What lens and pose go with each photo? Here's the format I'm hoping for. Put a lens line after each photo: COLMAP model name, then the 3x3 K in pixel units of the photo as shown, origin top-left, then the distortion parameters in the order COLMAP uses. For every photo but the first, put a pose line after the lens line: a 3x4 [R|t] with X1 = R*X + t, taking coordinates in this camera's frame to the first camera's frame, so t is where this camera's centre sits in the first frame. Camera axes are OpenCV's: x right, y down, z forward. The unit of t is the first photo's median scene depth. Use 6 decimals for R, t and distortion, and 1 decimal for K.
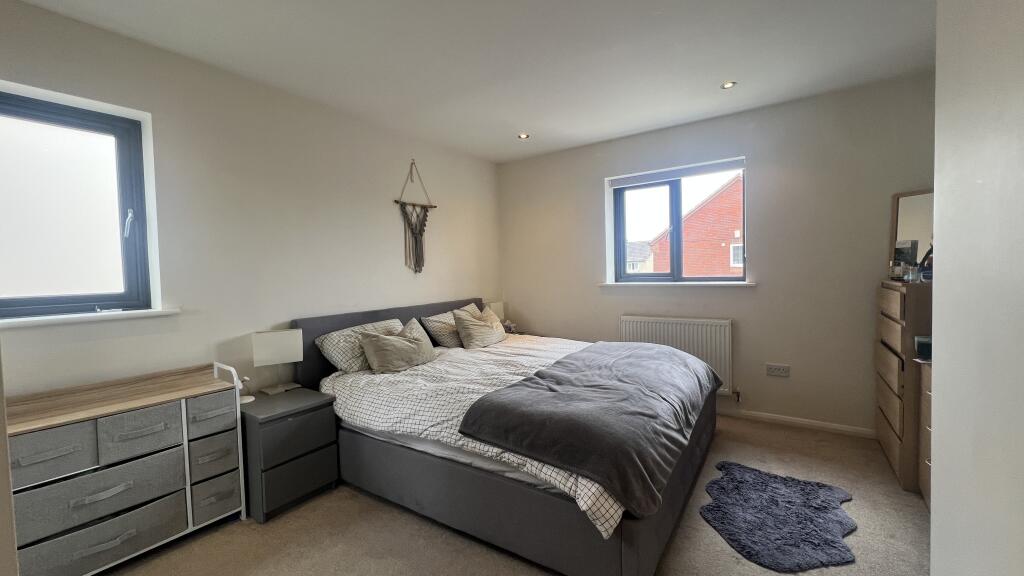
lens RADIAL K [[403.7, 0, 512.8], [0, 403.7, 286.7], [0, 0, 1]] dist [-0.004401, -0.000262]
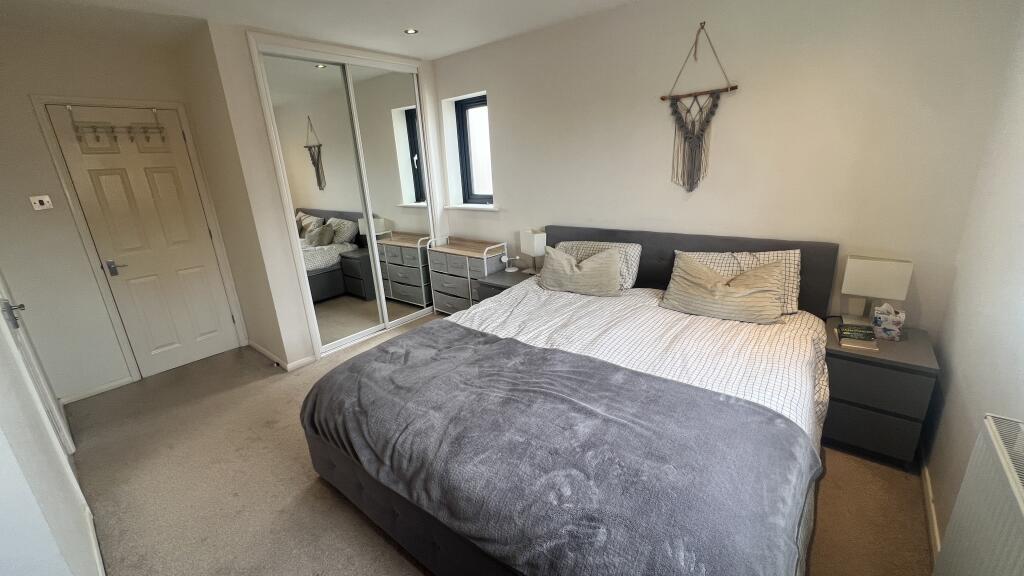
lens RADIAL K [[403.7, 0, 512.4], [0, 403.7, 285.6], [0, 0, 1]] dist [-0.004401, -0.000262]
pose [[-0.092812, 0.319749, -0.942946, 0.573188], [0.014925, 0.947374, 0.319782, -0.115102], [0.995572, 0.015606, -0.092700, 0.750578]]
